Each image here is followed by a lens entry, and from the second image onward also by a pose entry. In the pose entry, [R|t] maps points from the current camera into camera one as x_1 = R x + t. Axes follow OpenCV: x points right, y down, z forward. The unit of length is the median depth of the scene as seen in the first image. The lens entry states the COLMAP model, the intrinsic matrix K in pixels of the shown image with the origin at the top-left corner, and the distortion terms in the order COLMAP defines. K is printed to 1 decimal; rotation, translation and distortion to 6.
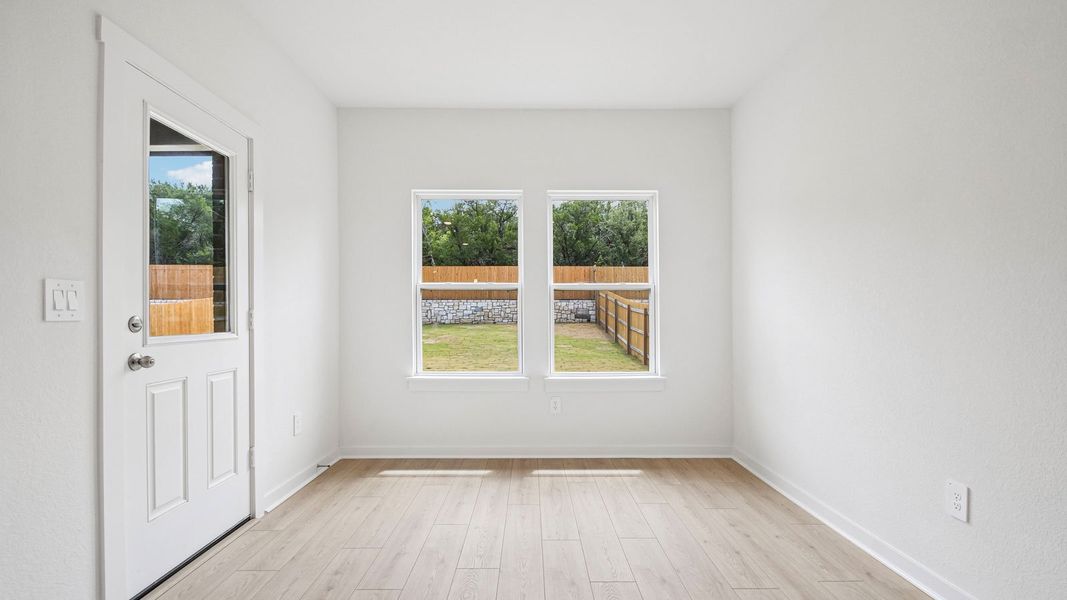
lens RADIAL K [[473.0, 0, 529.3], [0, 473.0, 318.3], [0, 0, 1]] dist [-0.000929, -0.000039]
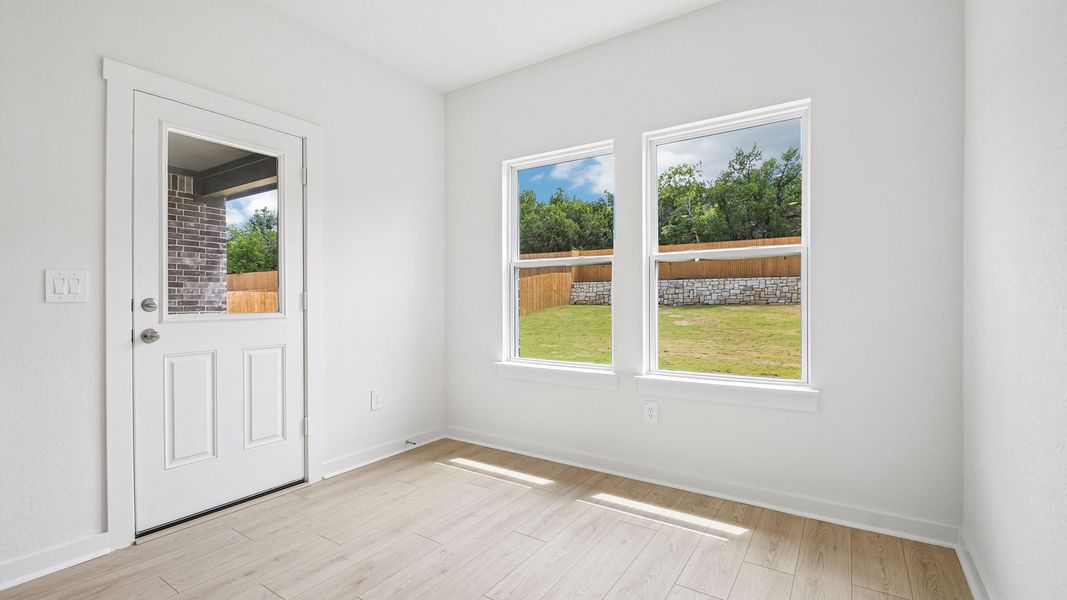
lens RADIAL K [[470.6, 0, 535.2], [0, 470.6, 295.5], [0, 0, 1]] dist [-0.001467, -0.000252]
pose [[0.831411, -0.007227, -0.555611, 0.317728], [0.003488, 0.999964, -0.007787, 0.000788], [0.555647, 0.004536, 0.831406, 0.262942]]
